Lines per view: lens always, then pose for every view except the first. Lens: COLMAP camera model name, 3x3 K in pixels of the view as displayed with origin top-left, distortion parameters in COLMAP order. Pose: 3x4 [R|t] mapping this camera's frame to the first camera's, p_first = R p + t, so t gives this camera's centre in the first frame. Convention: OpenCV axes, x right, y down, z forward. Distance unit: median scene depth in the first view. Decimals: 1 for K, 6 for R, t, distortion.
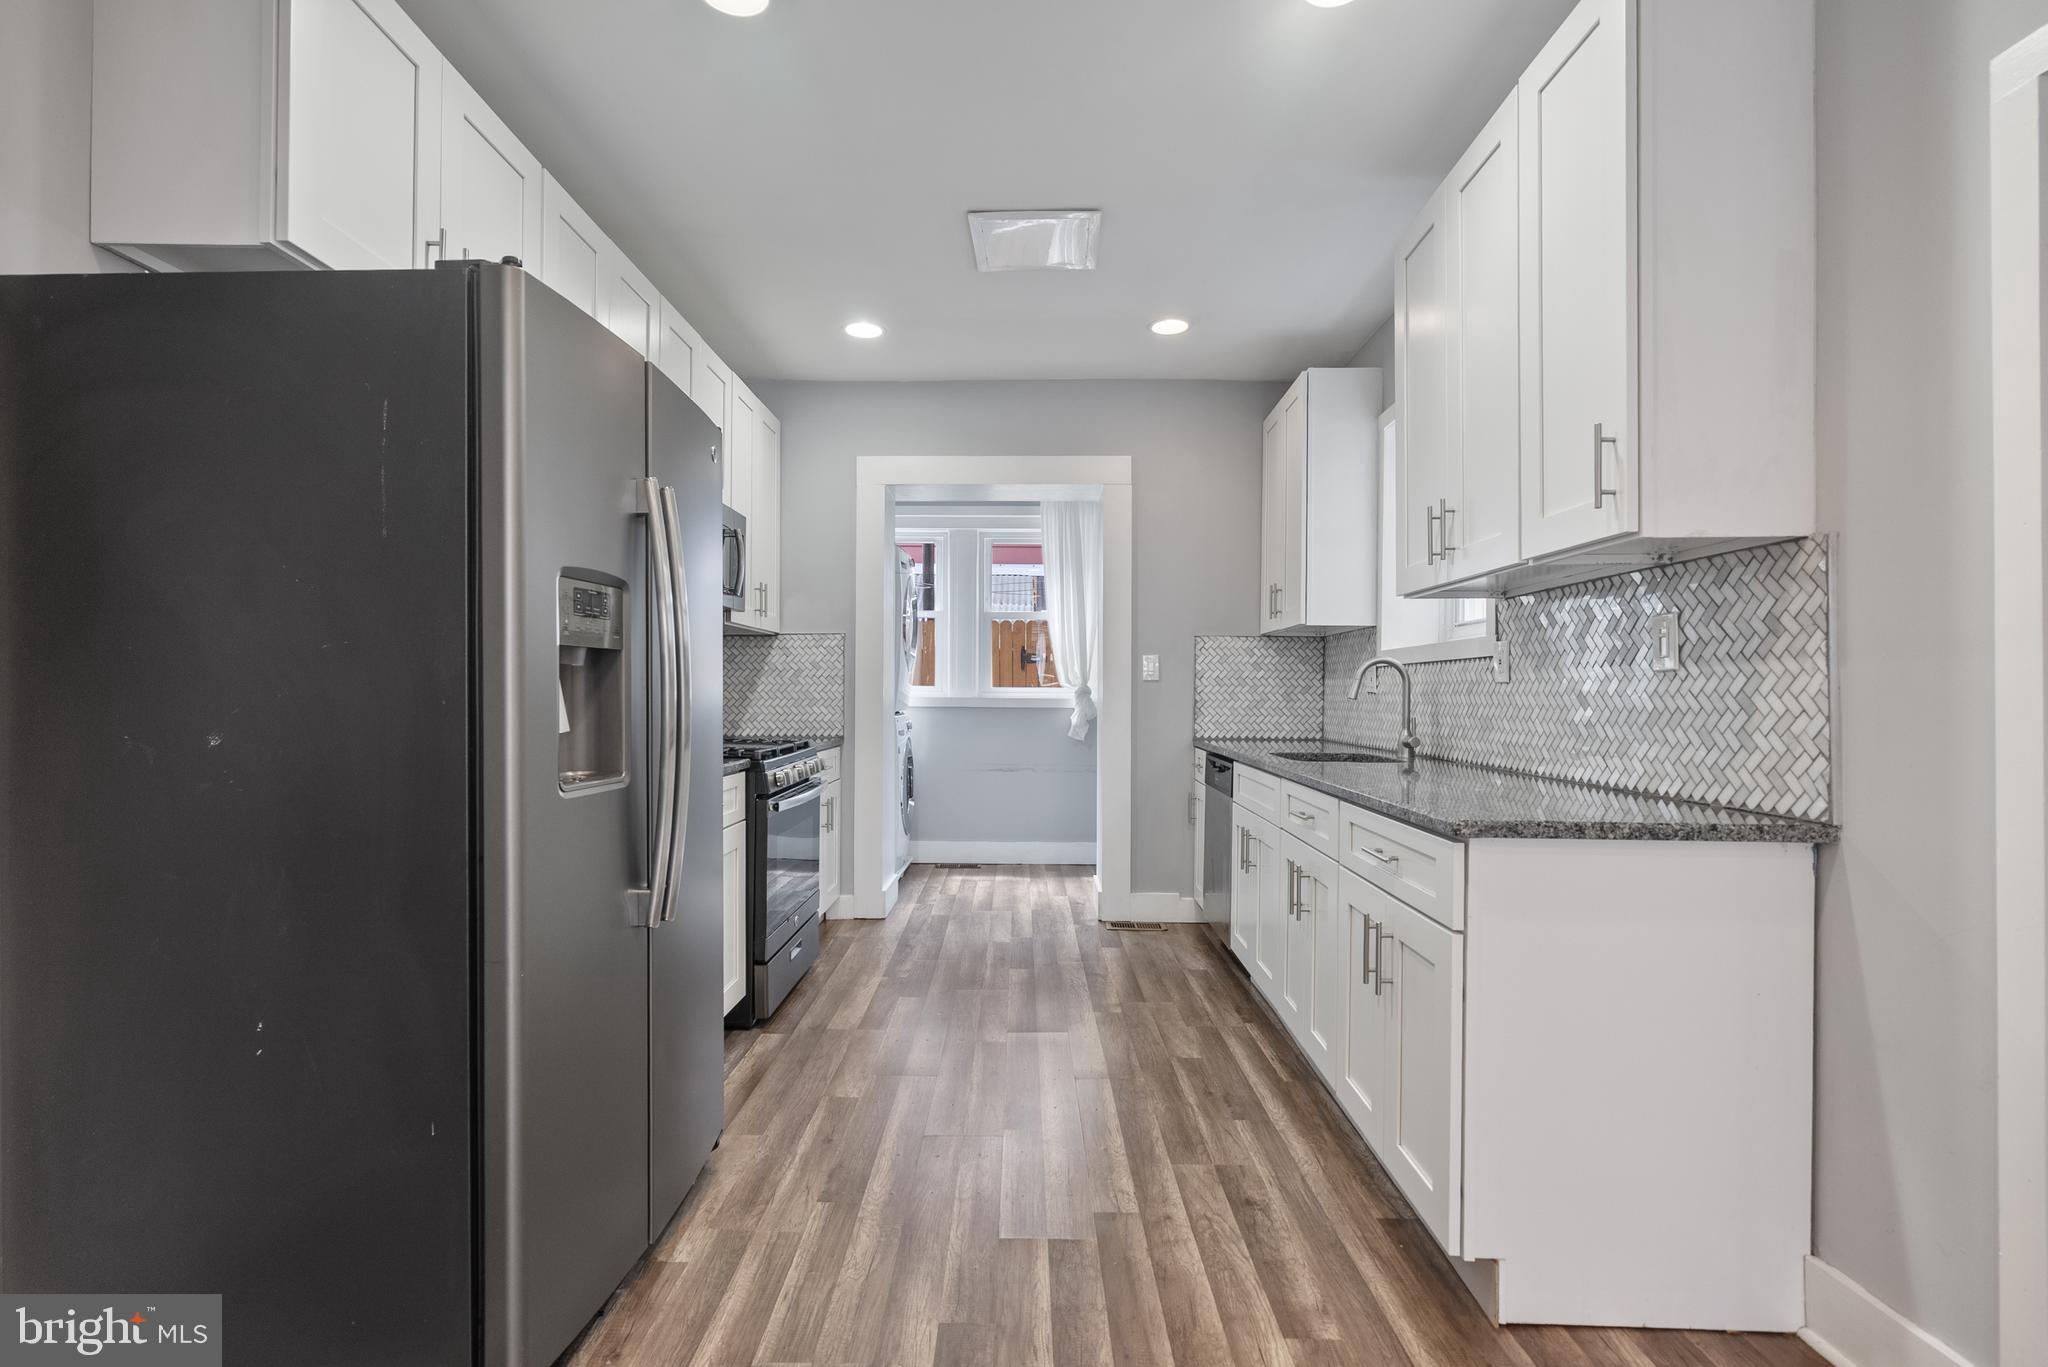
lens RADIAL K [[947.2, 0, 1011.7], [0, 947.2, 693.9], [0, 0, 1]] dist [-0.007542, 0.005046]
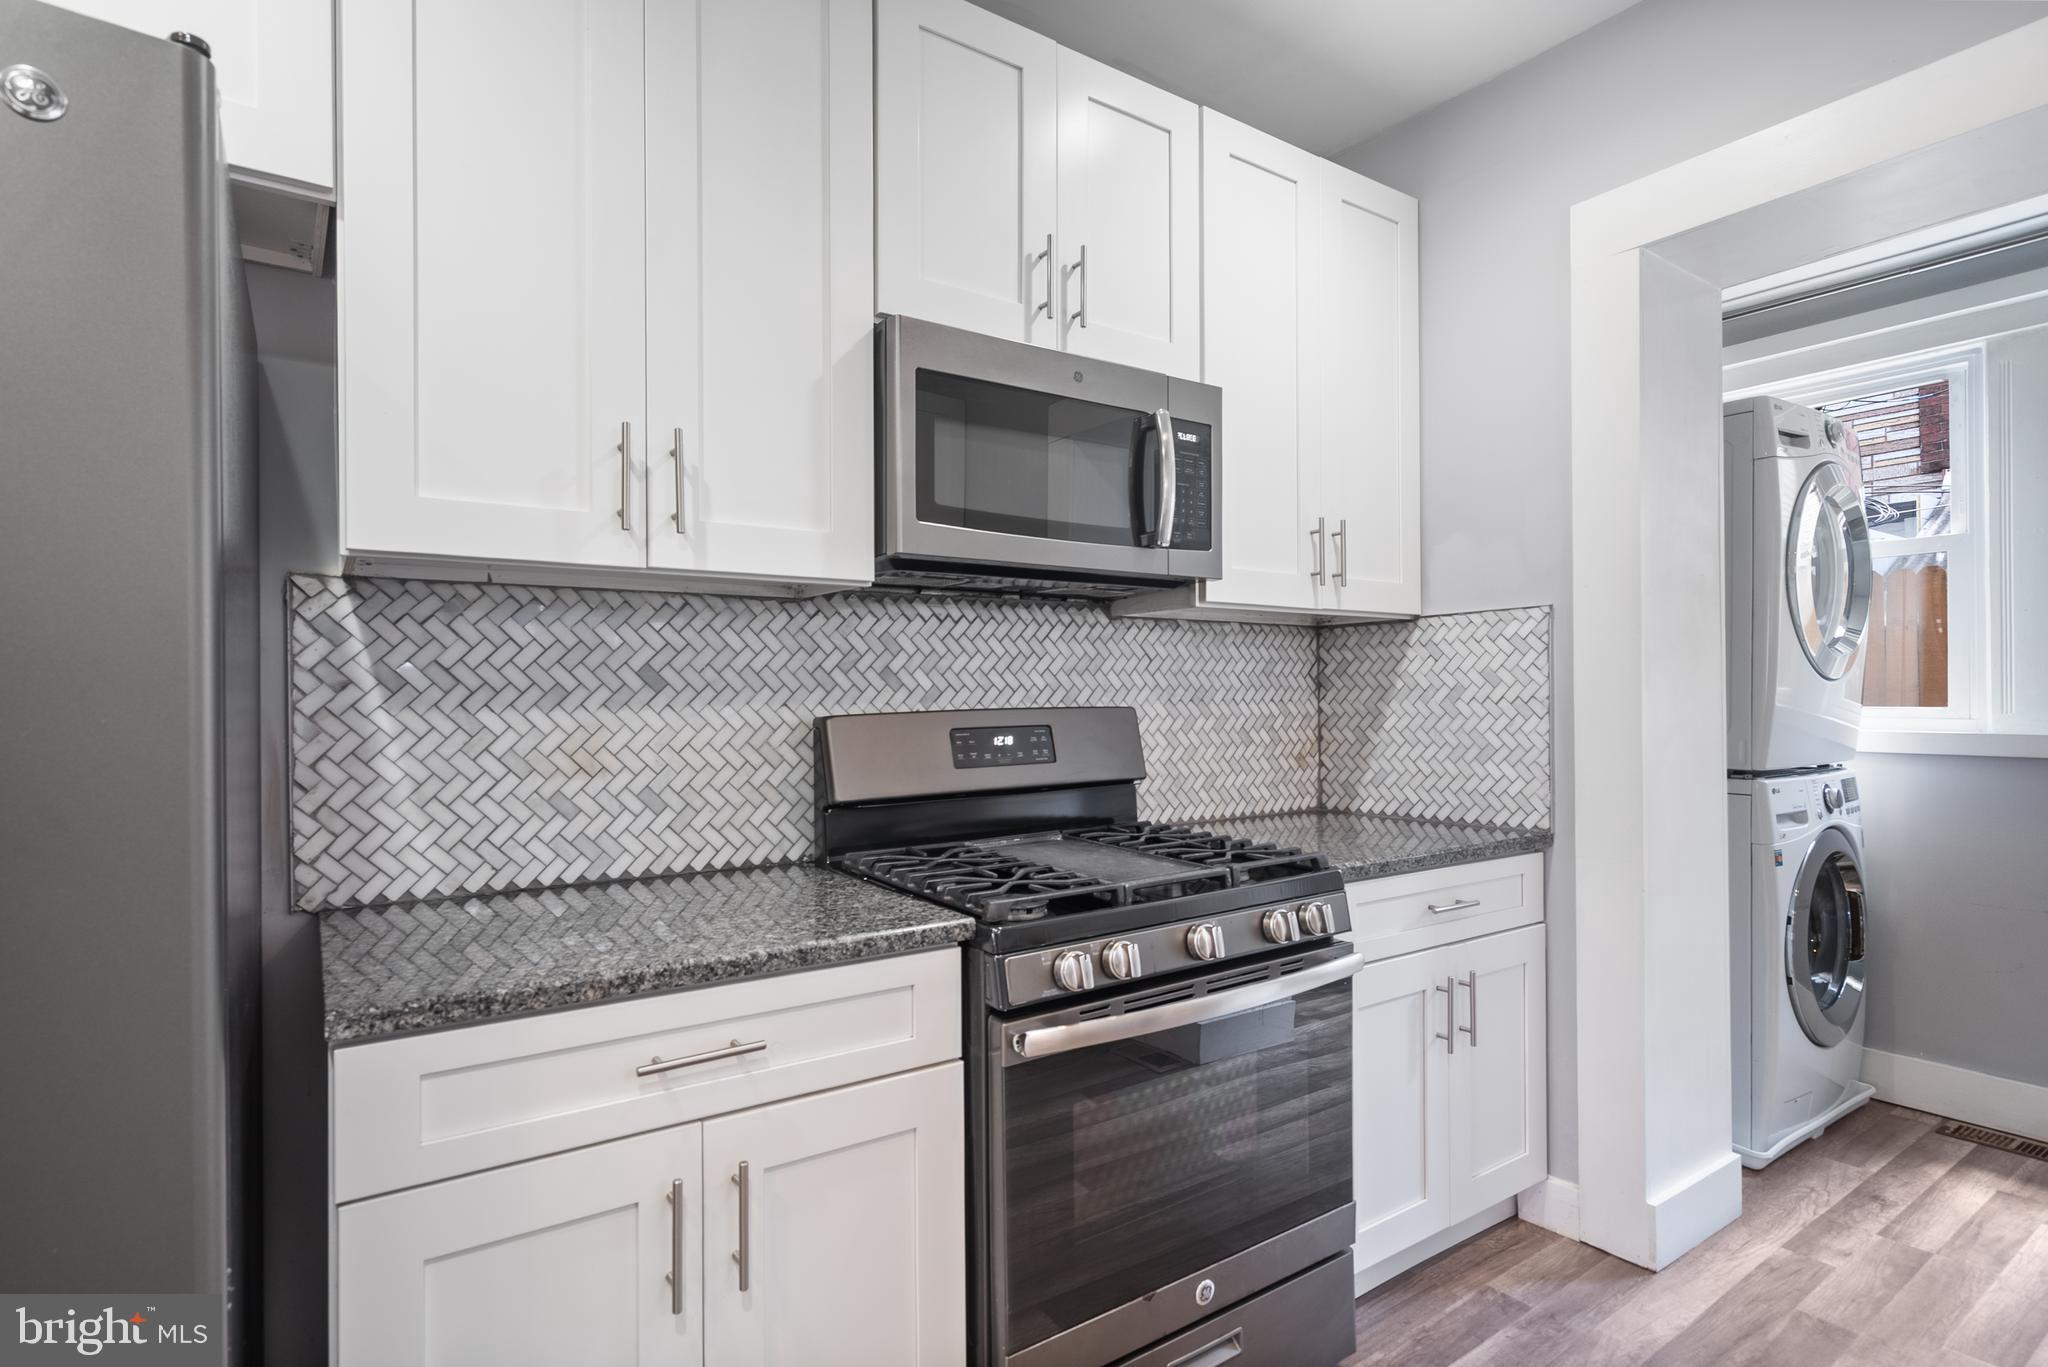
lens RADIAL K [[1042.2, 0, 1019.7], [0, 1042.2, 694.0], [0, 0, 1]] dist [-0.000430, 0.004551]
pose [[0.586280, -0.010437, -0.810041, 0.095817], [0.008812, 0.999940, -0.006506, -0.023811], [0.810061, -0.003324, 0.586337, 0.593203]]
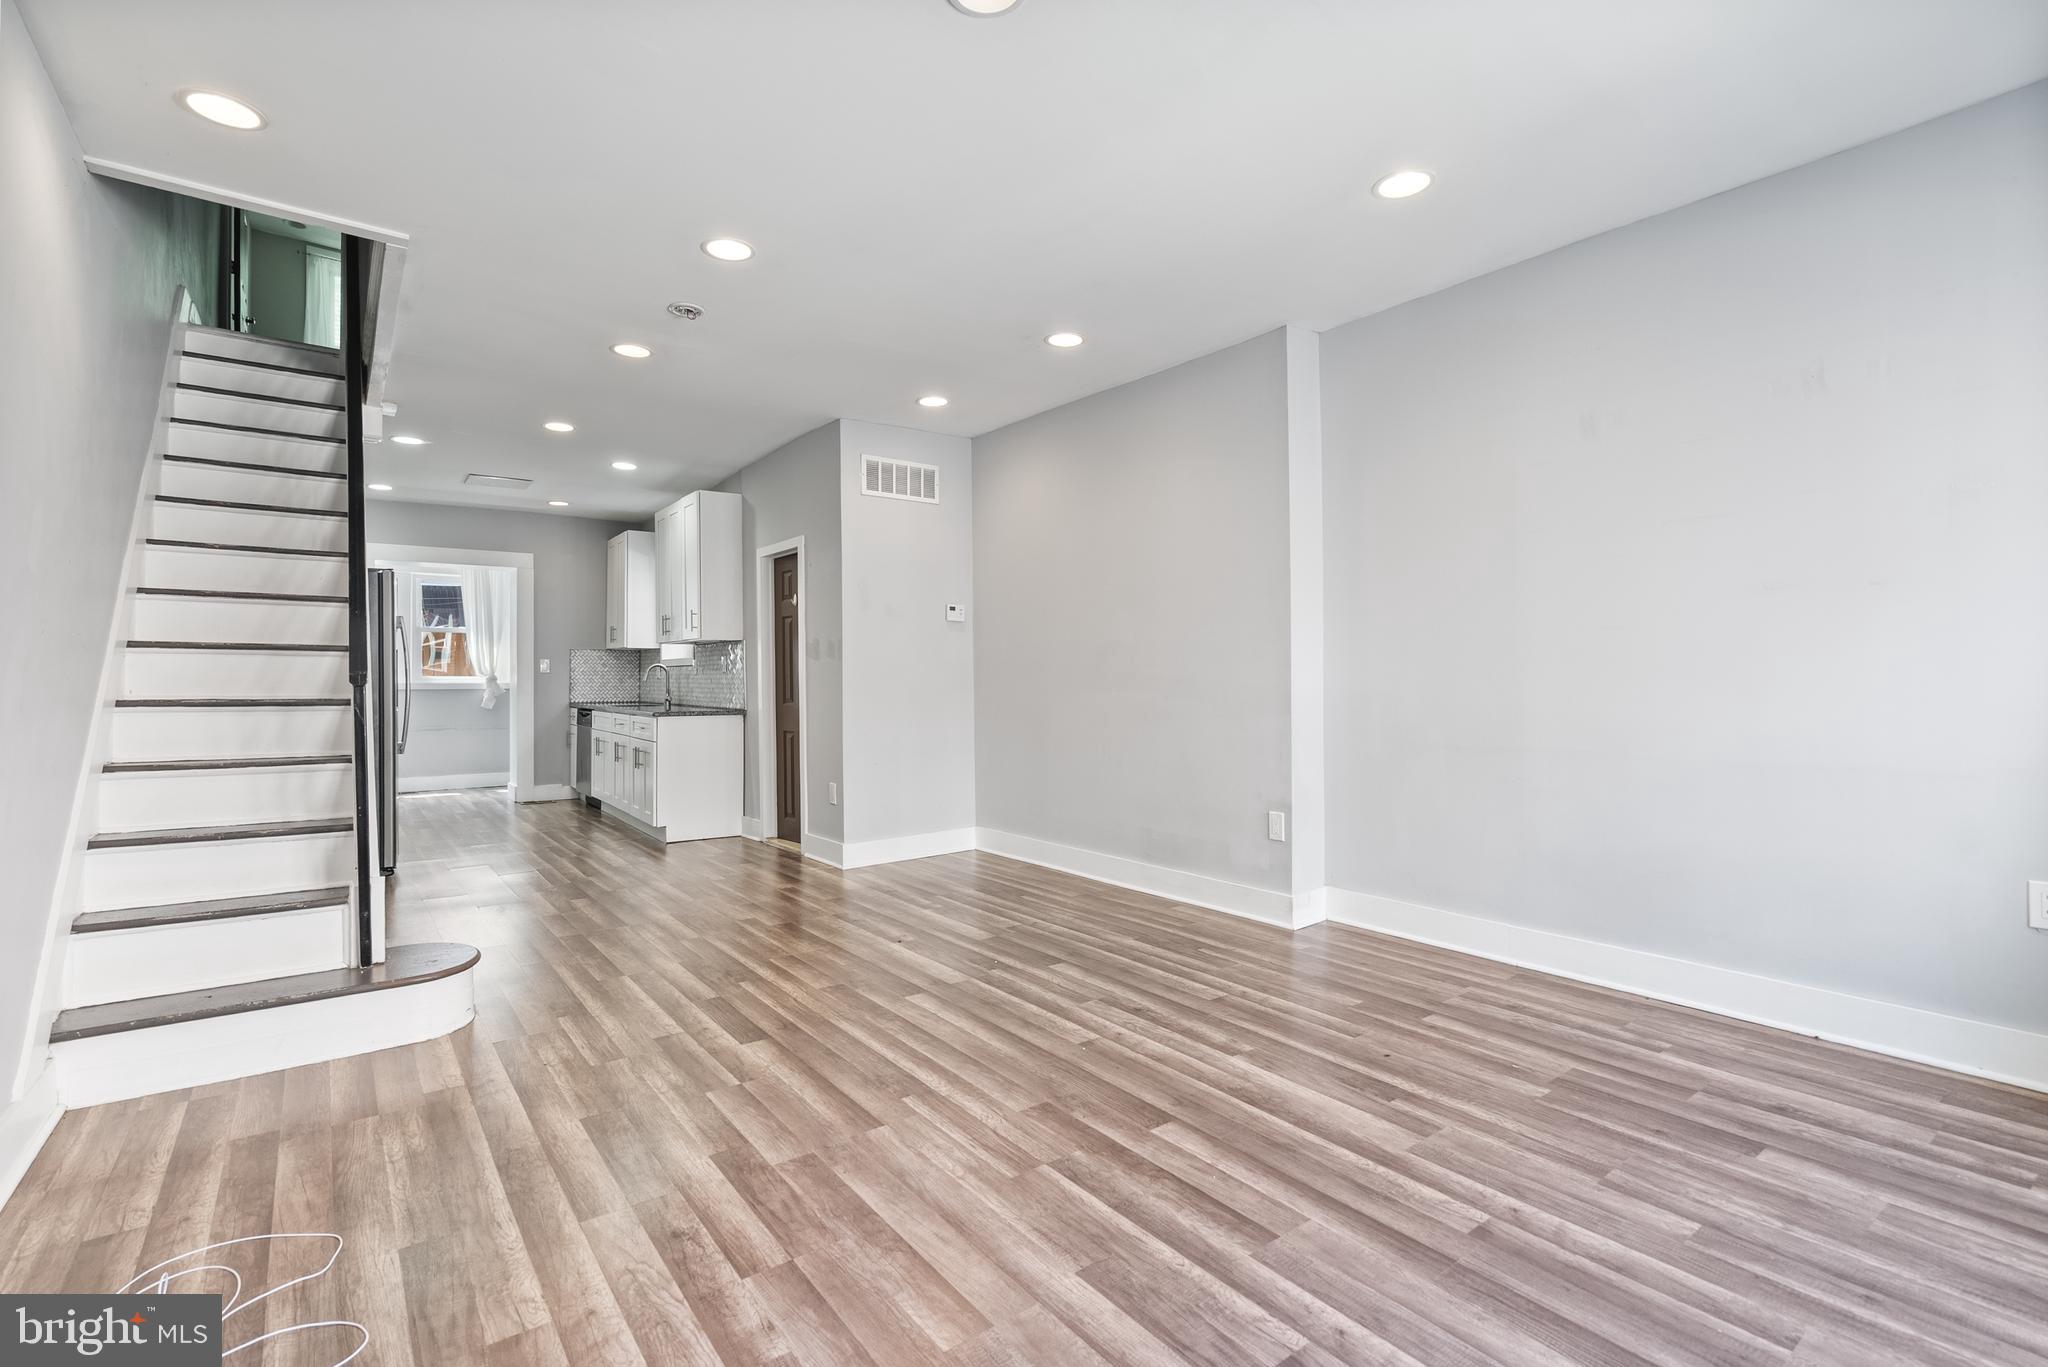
lens RADIAL K [[947.2, 0, 1010.1], [0, 947.2, 672.3], [0, 0, 1]] dist [-0.007542, 0.005046]
pose [[0.796338, -0.004951, 0.604831, -0.302031], [0.008112, 0.999964, -0.002494, -0.003300], [-0.604797, 0.006893, 0.796350, -1.258796]]
